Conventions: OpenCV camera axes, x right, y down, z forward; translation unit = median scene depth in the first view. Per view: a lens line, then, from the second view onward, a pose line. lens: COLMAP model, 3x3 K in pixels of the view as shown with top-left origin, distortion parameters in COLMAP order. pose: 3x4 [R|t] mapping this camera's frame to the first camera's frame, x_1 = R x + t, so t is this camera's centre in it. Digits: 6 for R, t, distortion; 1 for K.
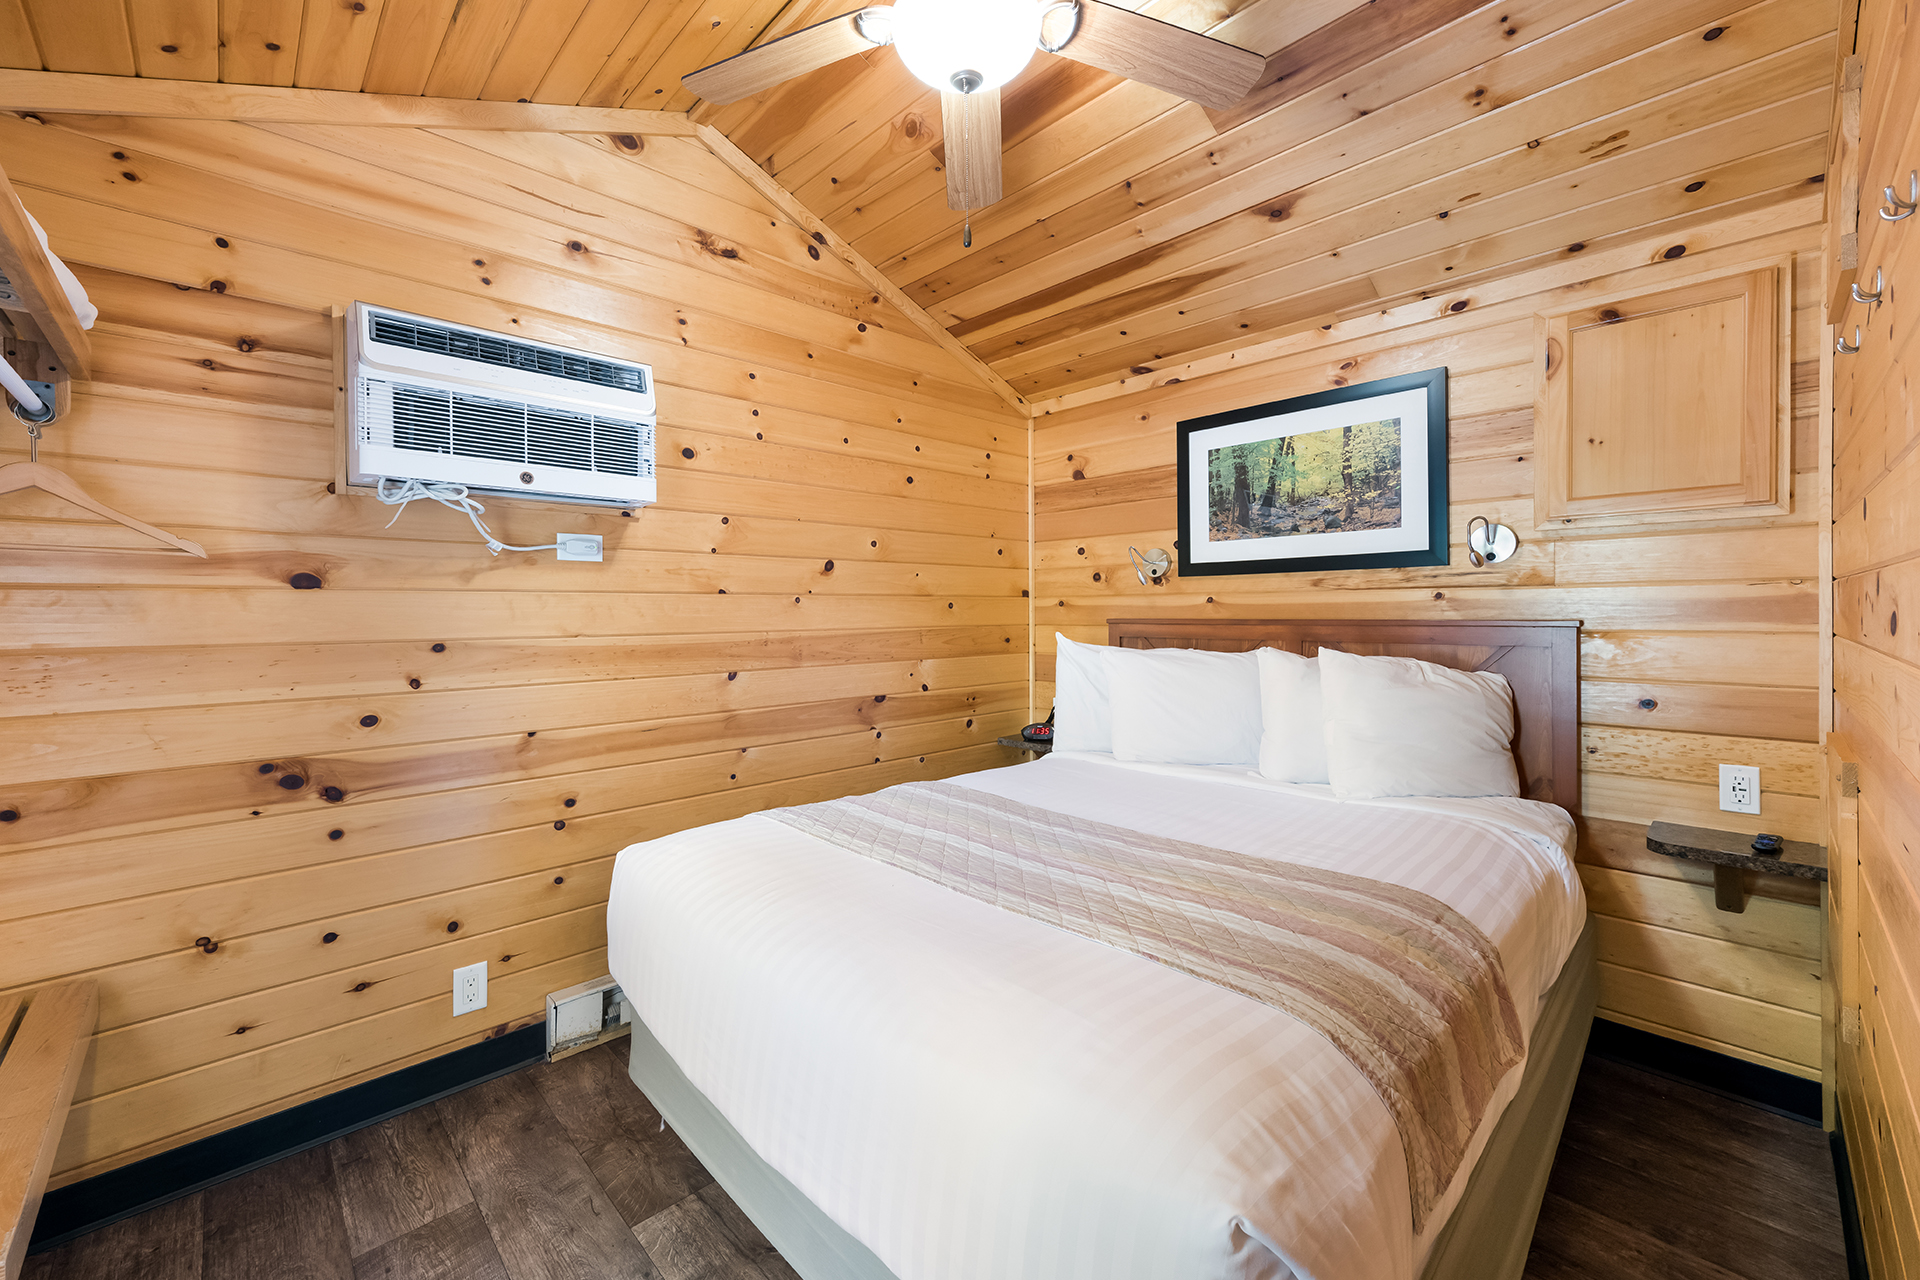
lens RADIAL K [[762.3, 0, 967.2], [0, 762.3, 613.9], [0, 0, 1]] dist [0.002001, 0.000367]
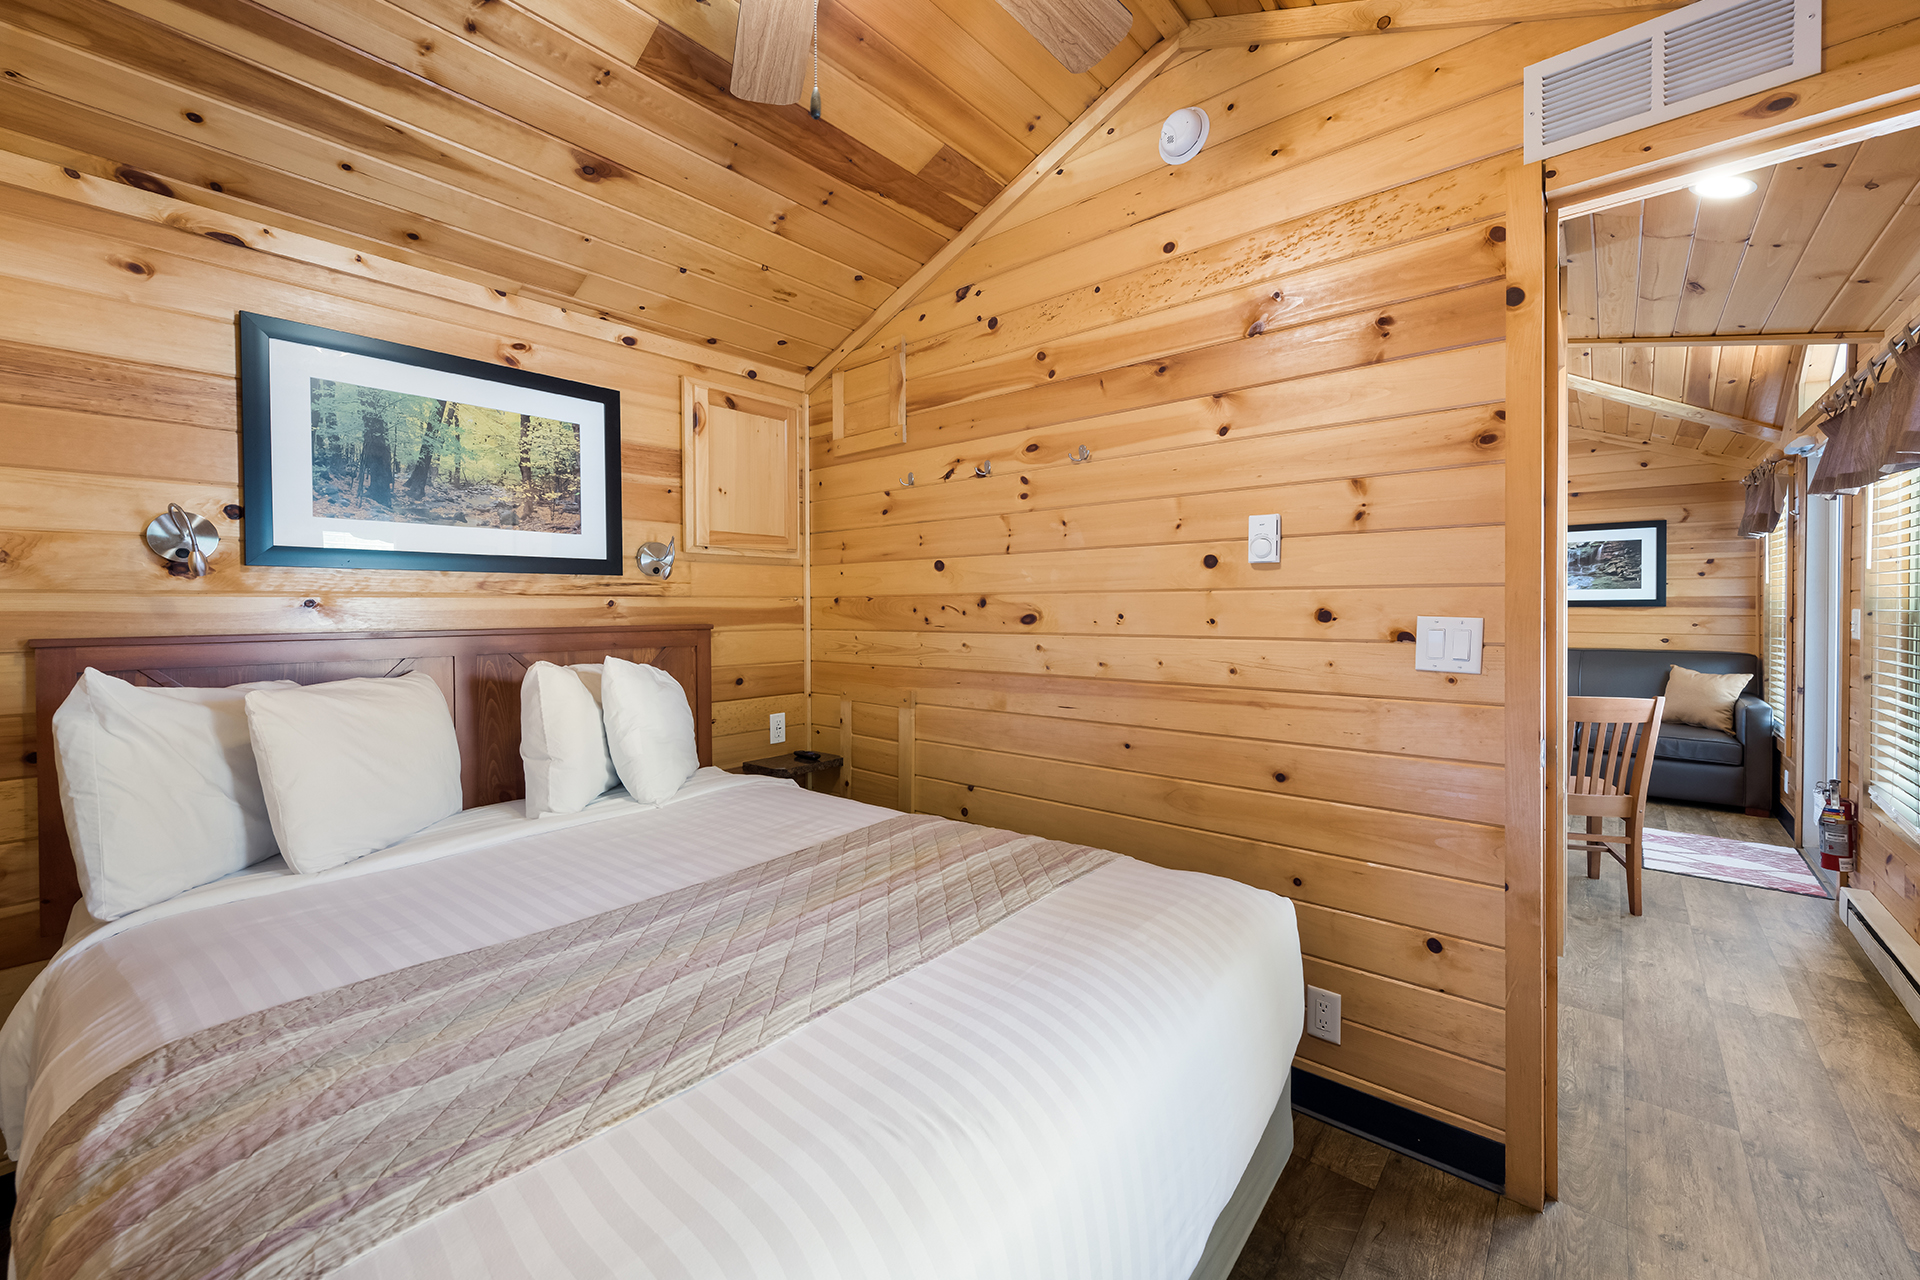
lens RADIAL K [[762.3, 0, 967.2], [0, 762.3, 613.9], [0, 0, 1]] dist [0.002001, 0.000367]
pose [[-0.097154, 0.003260, 0.995264, -0.464129], [0.014373, 0.999895, -0.001872, -0.000266], [-0.995166, 0.014123, -0.097191, 0.583950]]
